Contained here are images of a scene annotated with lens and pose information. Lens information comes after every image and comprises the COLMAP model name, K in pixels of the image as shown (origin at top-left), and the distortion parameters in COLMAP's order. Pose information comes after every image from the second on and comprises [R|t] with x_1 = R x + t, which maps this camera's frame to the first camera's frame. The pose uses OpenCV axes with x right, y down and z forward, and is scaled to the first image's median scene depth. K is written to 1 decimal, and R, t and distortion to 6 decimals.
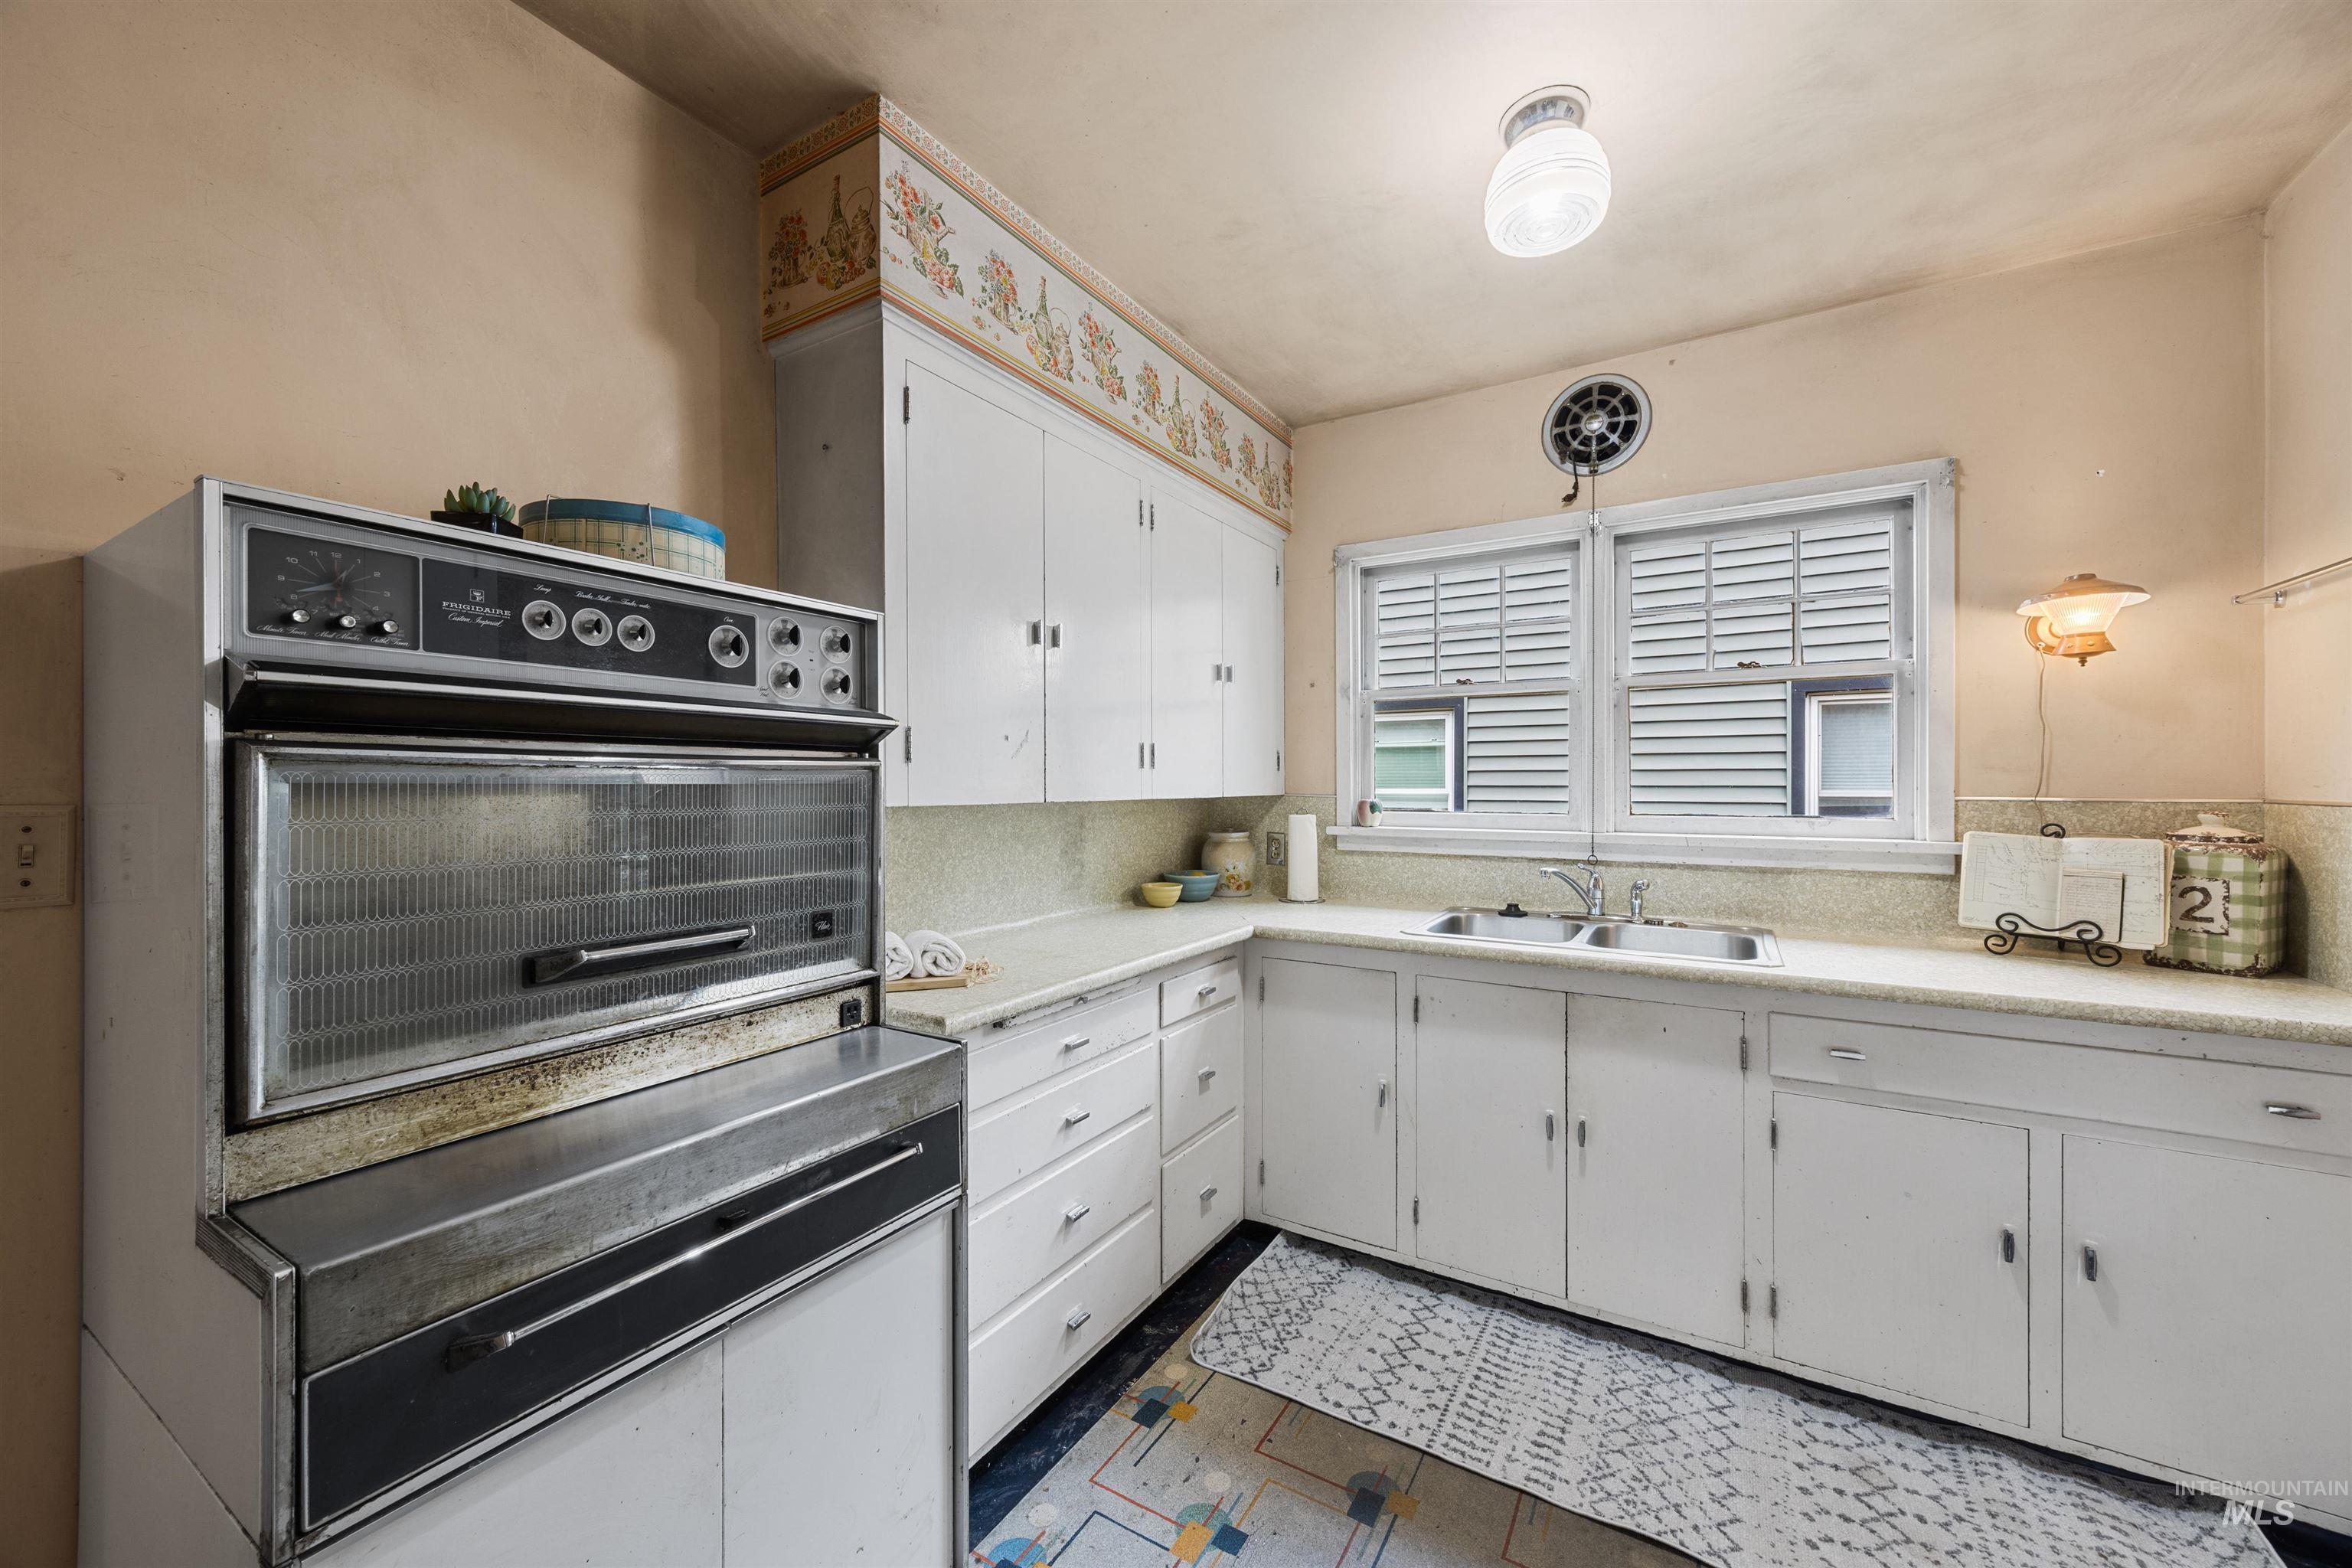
lens RADIAL K [[890.6, 0, 1172.2], [0, 890.6, 779.4], [0, 0, 1]] dist [-0.004919, 0.000539]
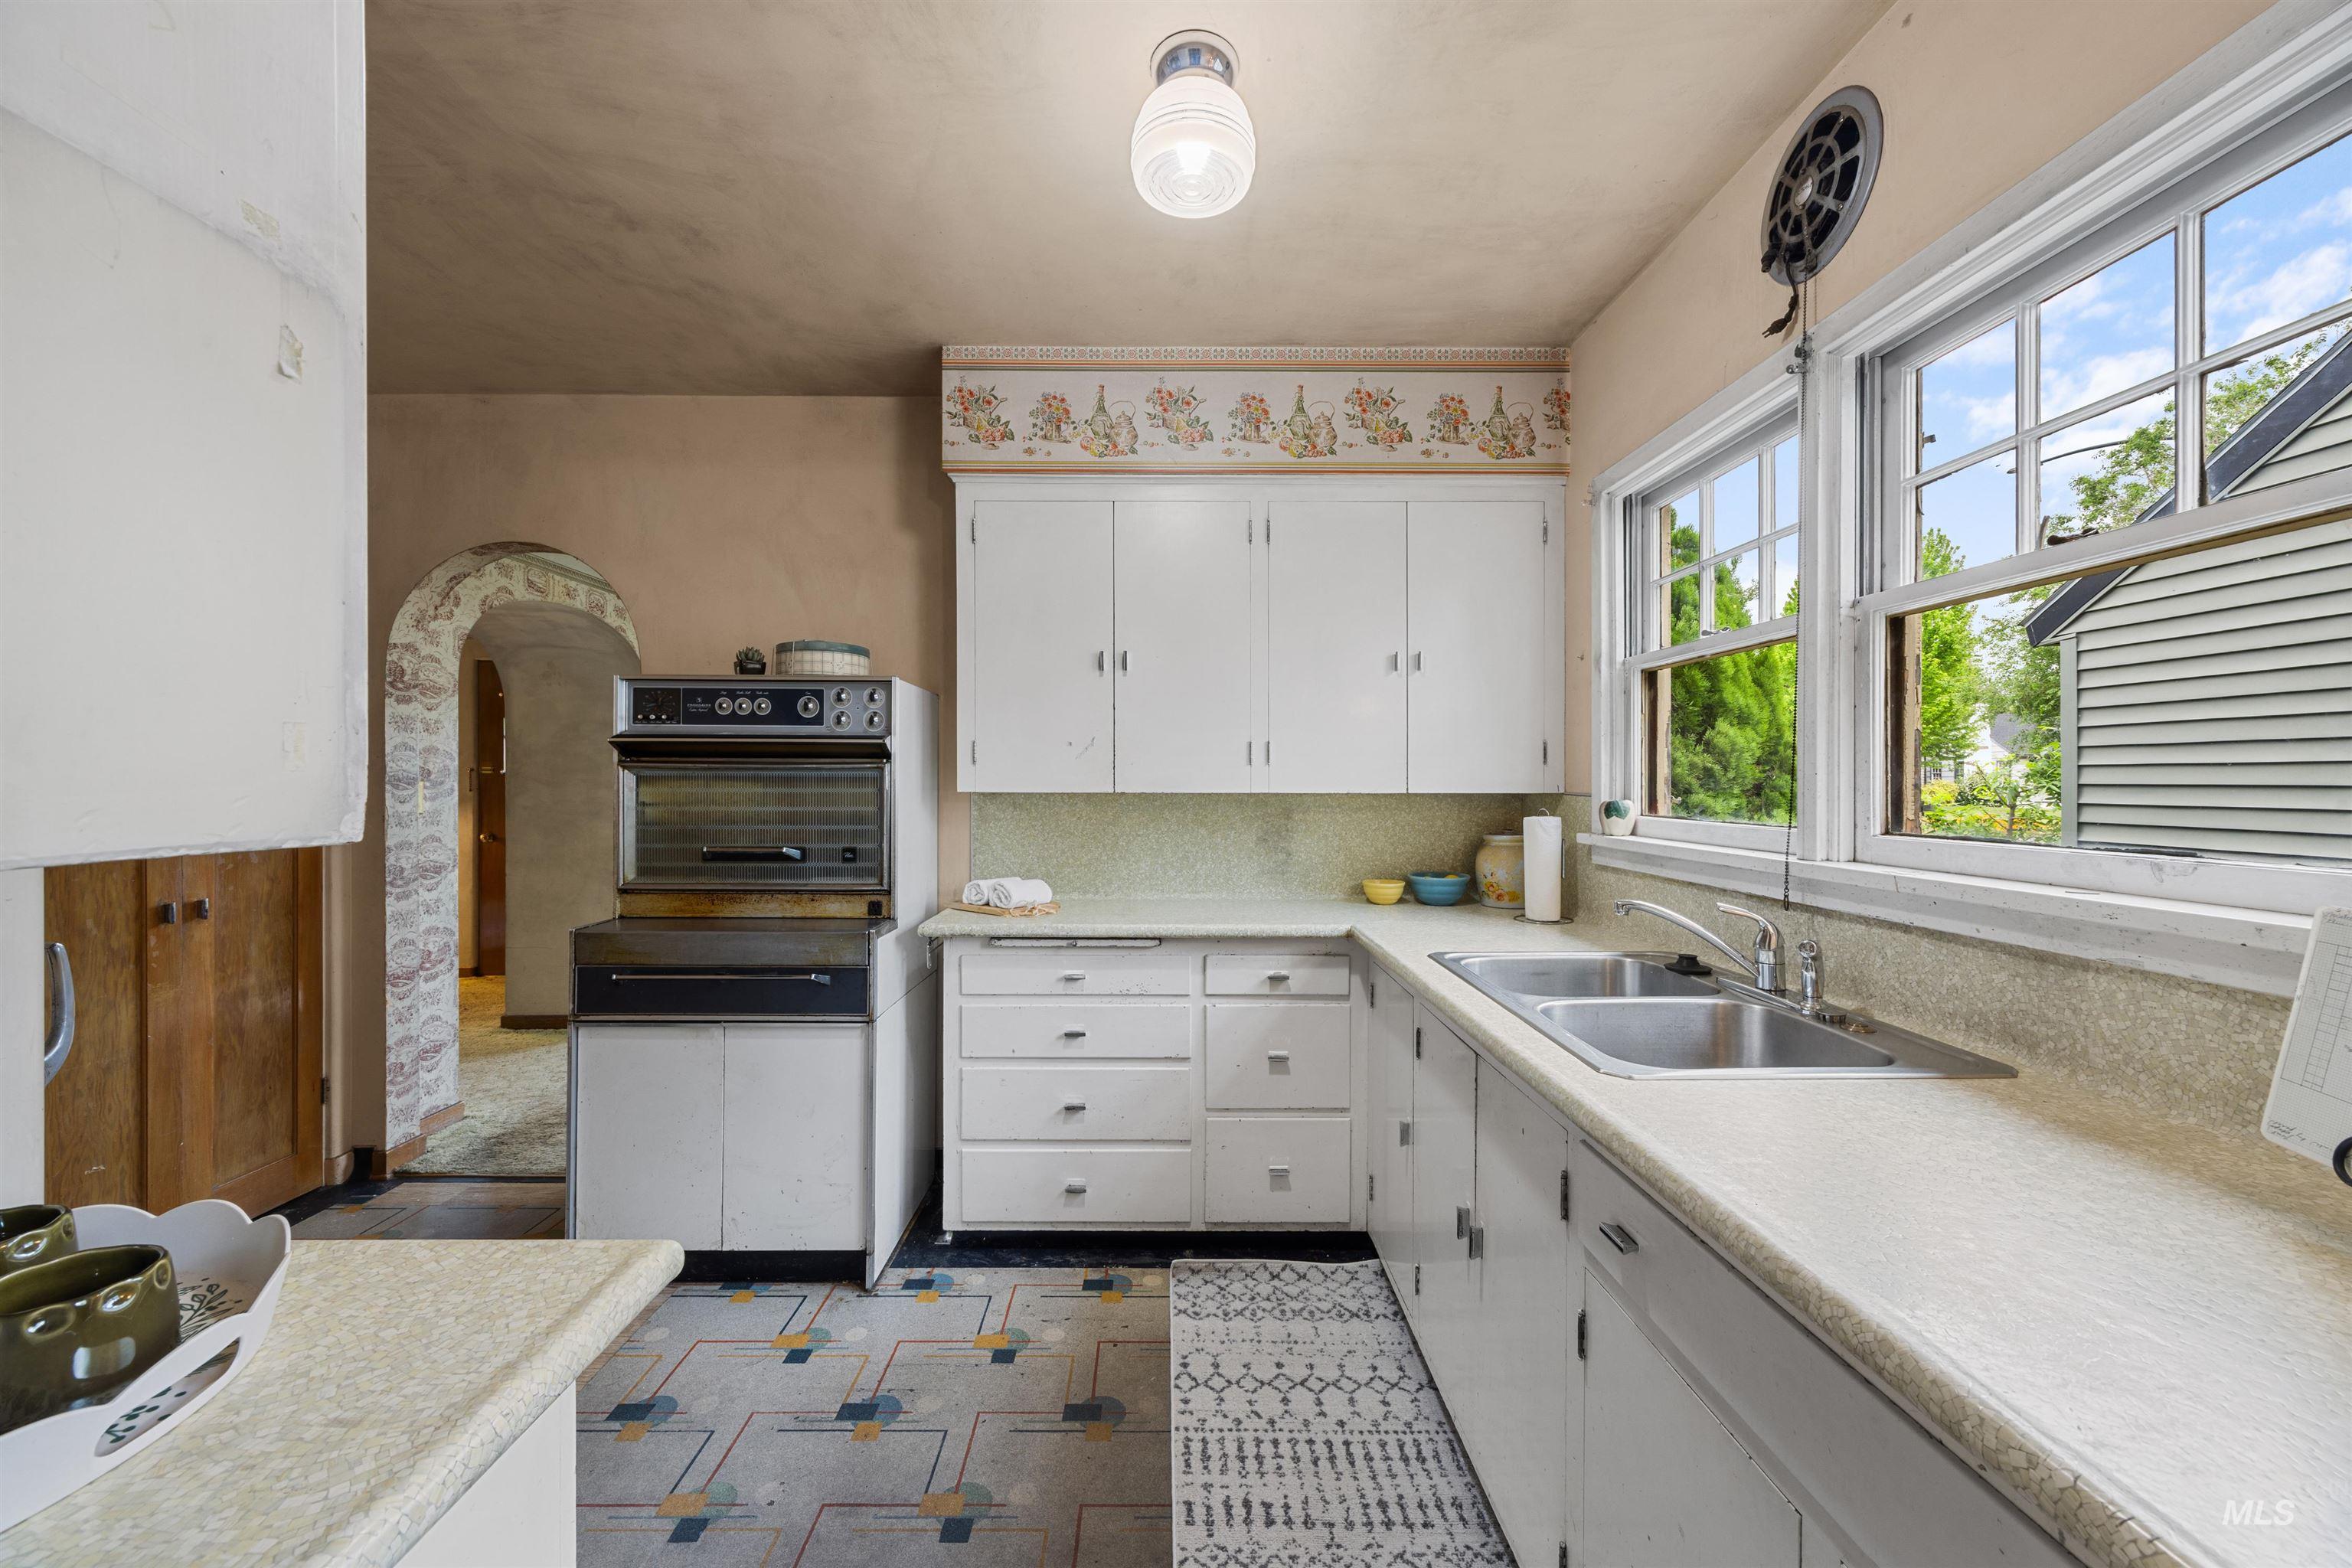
lens RADIAL K [[890.6, 0, 1171.9], [0, 890.6, 782.1], [0, 0, 1]] dist [-0.004919, 0.000539]
pose [[0.529068, 0.004607, -0.848567, 0.971465], [-0.000024, 0.999985, 0.005414, 0.003707], [0.848579, -0.002844, 0.529061, 0.388922]]
